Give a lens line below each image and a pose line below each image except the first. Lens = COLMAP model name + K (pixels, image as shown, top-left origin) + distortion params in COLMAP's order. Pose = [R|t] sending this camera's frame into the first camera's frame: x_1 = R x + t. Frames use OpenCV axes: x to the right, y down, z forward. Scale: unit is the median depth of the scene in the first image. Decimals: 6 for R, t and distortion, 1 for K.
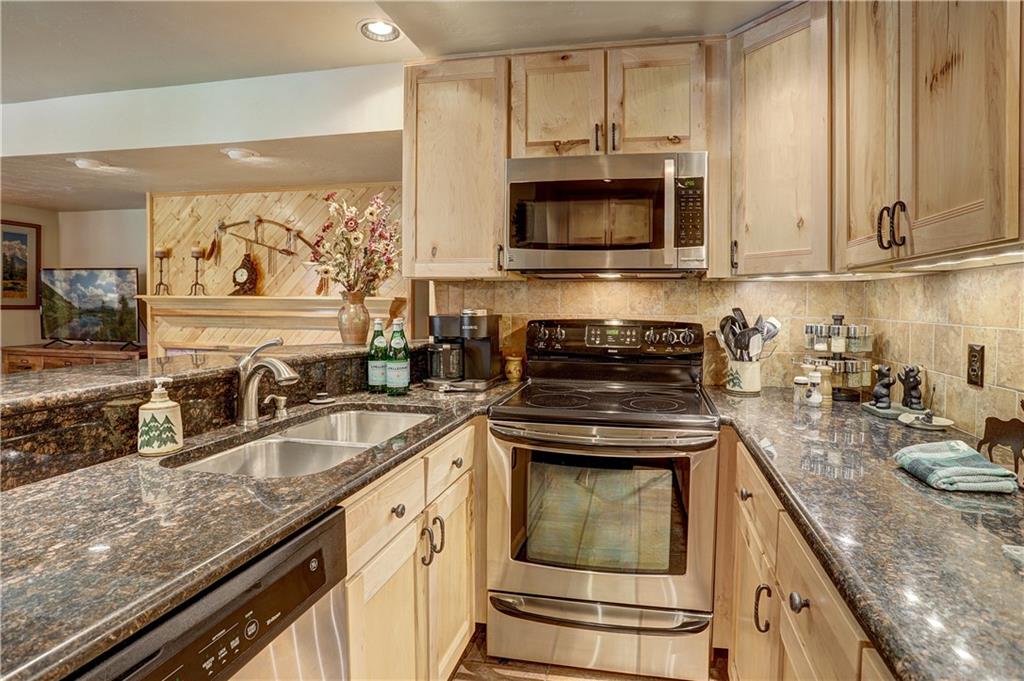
lens RADIAL K [[522.9, 0, 570.9], [0, 522.9, 315.9], [0, 0, 1]] dist [-0.083476, 0.028299]
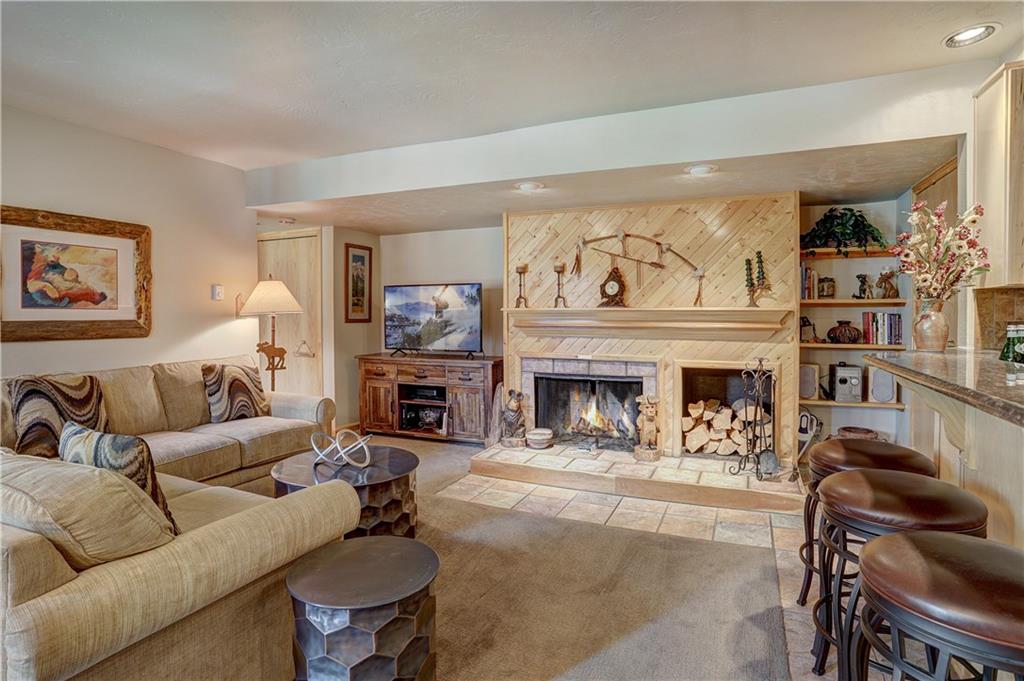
lens RADIAL K [[508.1, 0, 552.8], [0, 508.1, 326.9], [0, 0, 1]] dist [-0.076687, 0.031939]
pose [[0.980095, -0.006543, -0.198421, -0.563225], [0.006180, 0.999978, -0.002444, 0.002356], [0.198432, 0.001169, 0.980114, -0.052210]]
